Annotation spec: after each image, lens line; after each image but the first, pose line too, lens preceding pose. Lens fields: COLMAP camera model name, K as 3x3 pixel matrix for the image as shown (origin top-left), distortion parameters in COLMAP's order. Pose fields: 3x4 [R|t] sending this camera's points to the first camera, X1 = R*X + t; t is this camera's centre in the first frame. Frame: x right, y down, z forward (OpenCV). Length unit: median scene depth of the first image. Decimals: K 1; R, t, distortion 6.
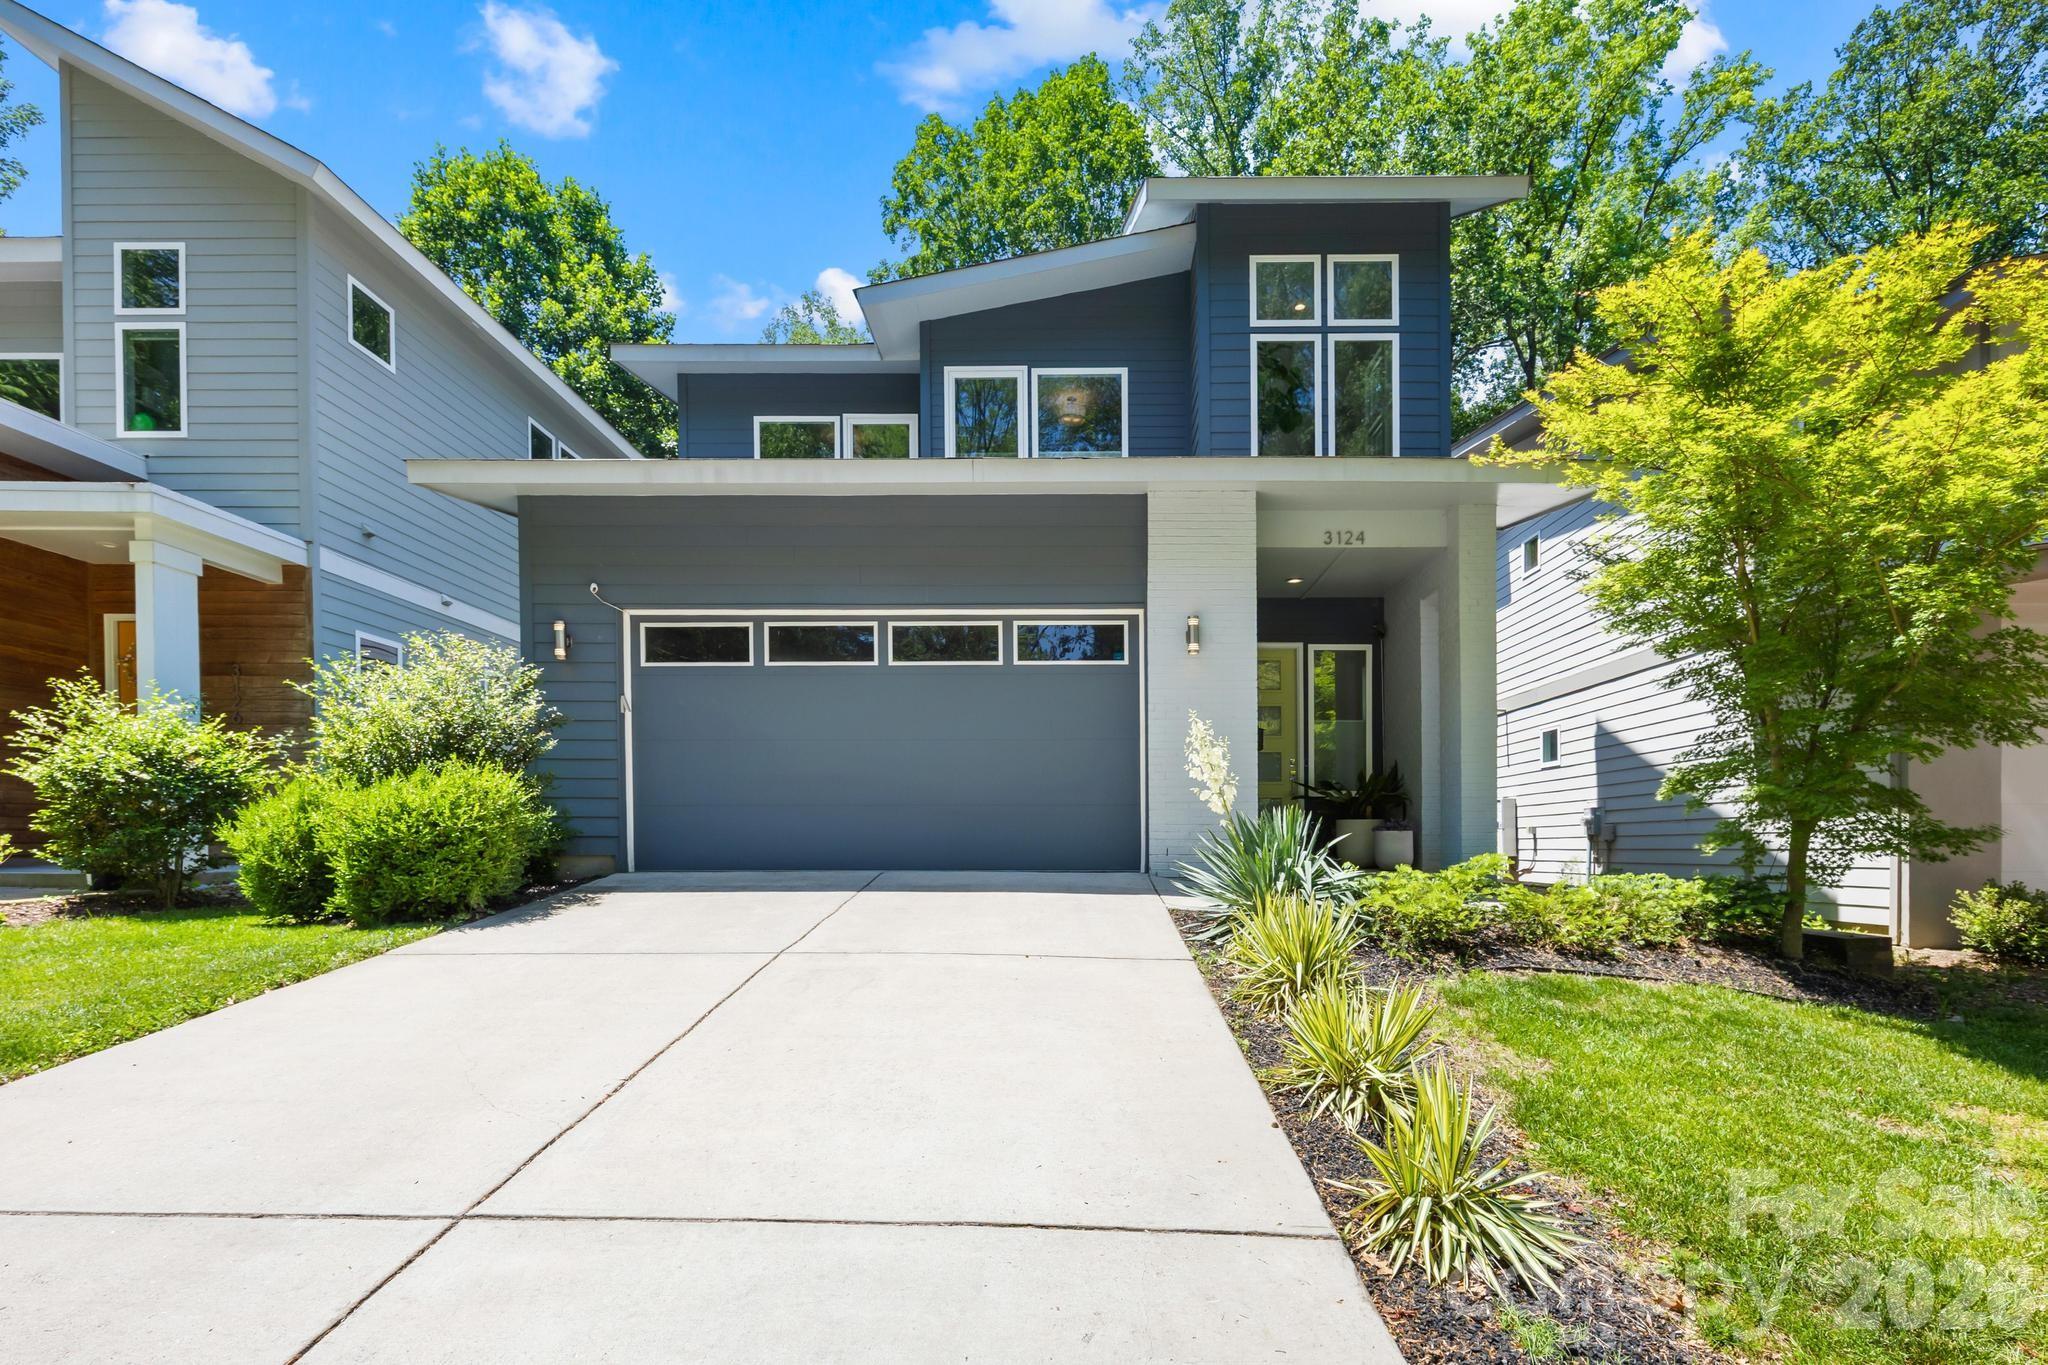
lens RADIAL K [[836.8, 0, 1029.0], [0, 836.8, 847.0], [0, 0, 1]] dist [-0.000901, -0.000479]
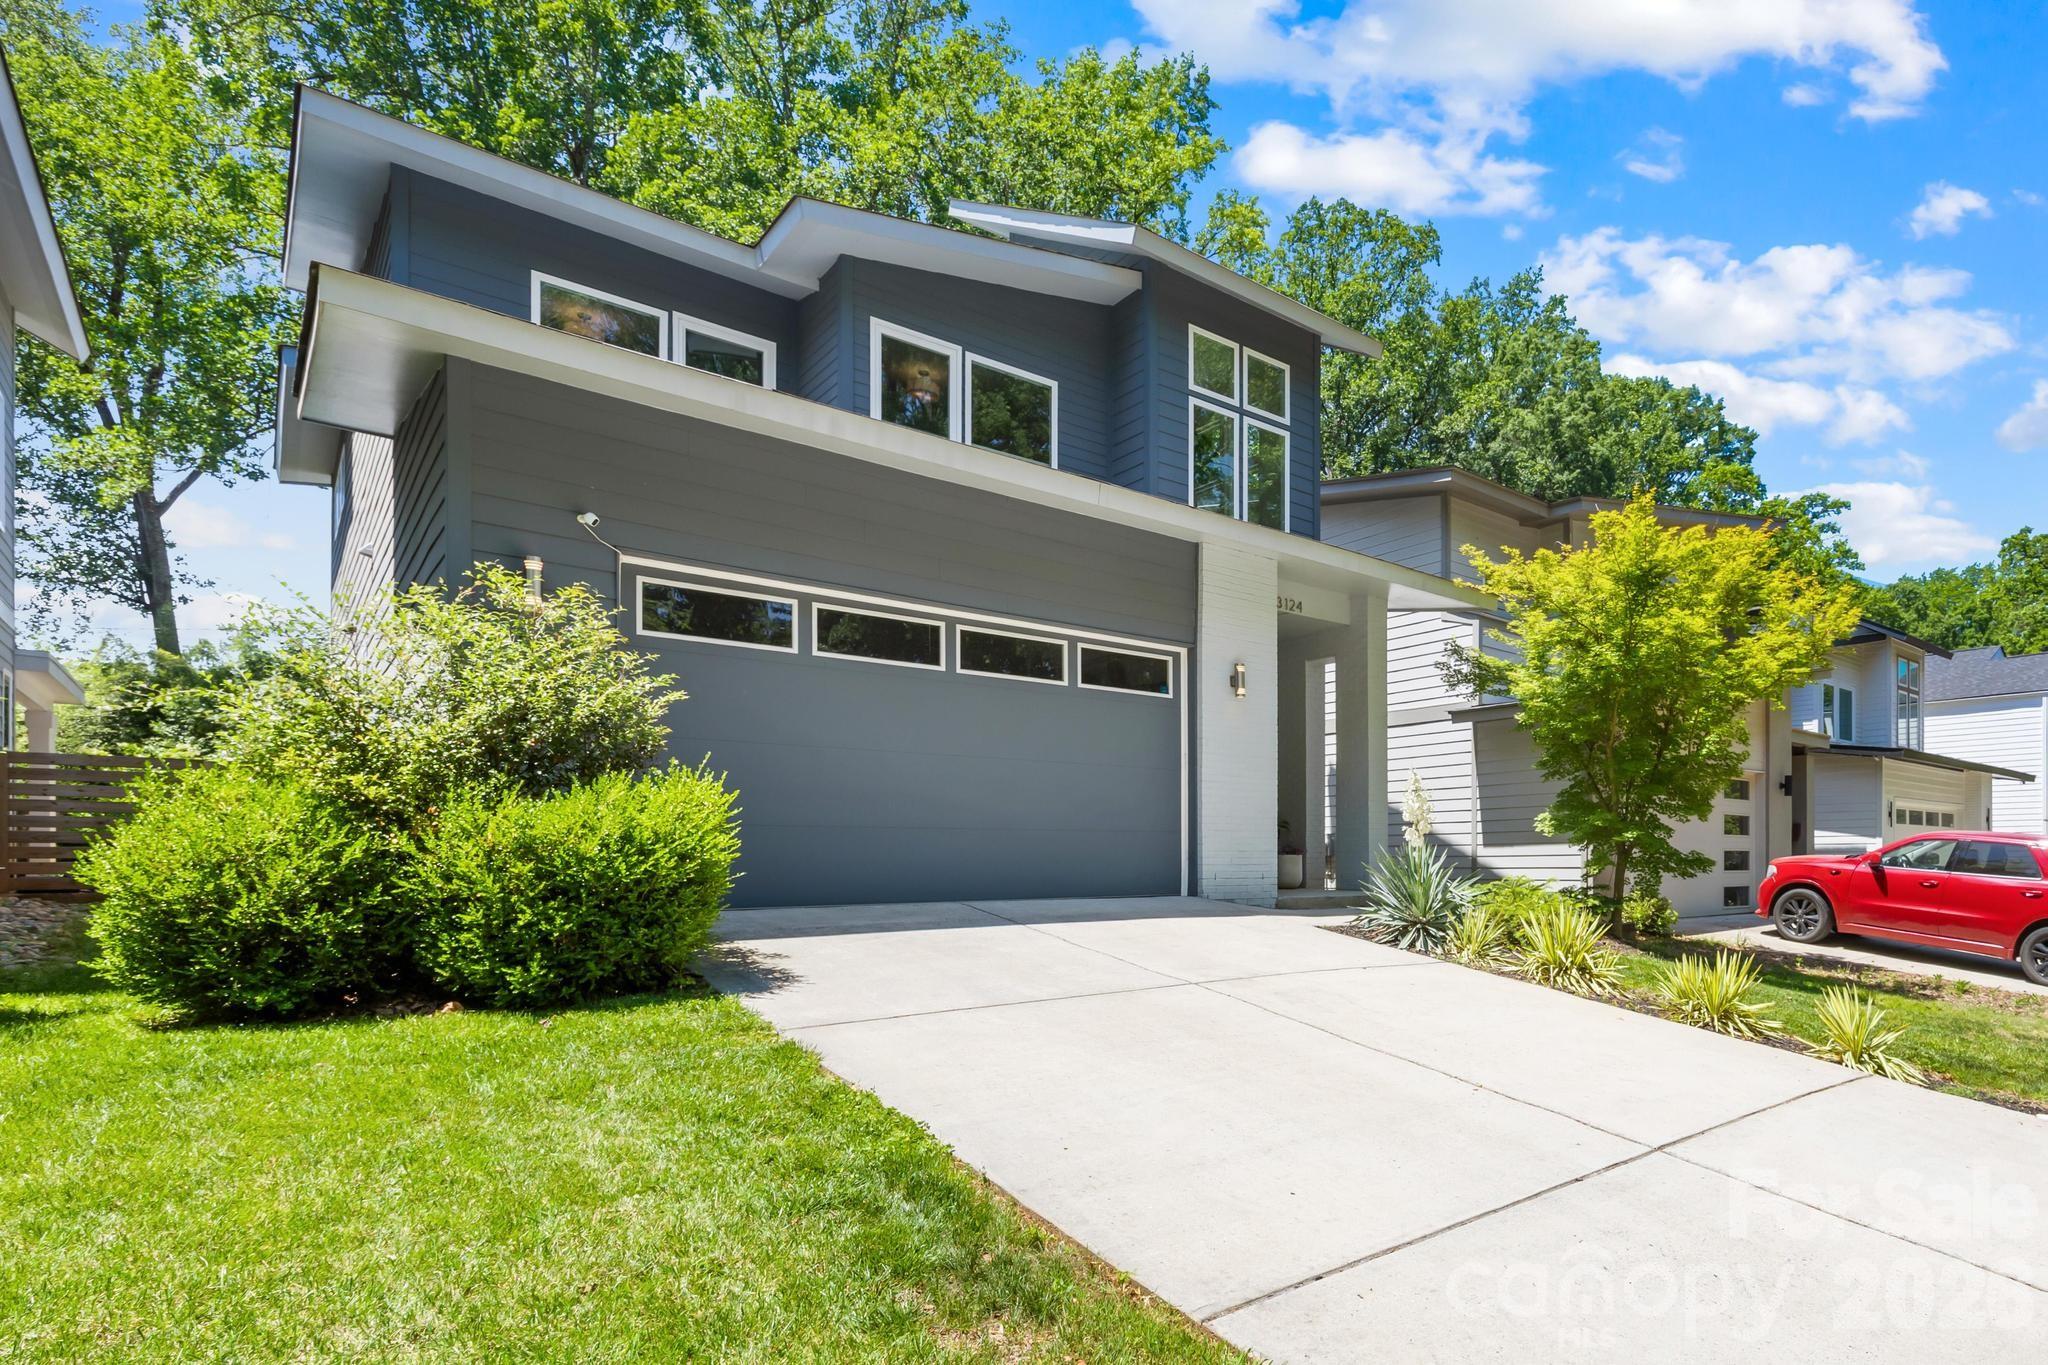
lens RADIAL K [[1049.2, 0, 1023.8], [0, 1049.2, 847.0], [0, 0, 1]] dist [-0.003284, -0.000620]
pose [[0.791481, 0.000822, 0.611193, -0.740631], [0.008881, 0.999878, -0.012846, -0.015422], [-0.611129, 0.015595, 0.791377, 0.069815]]
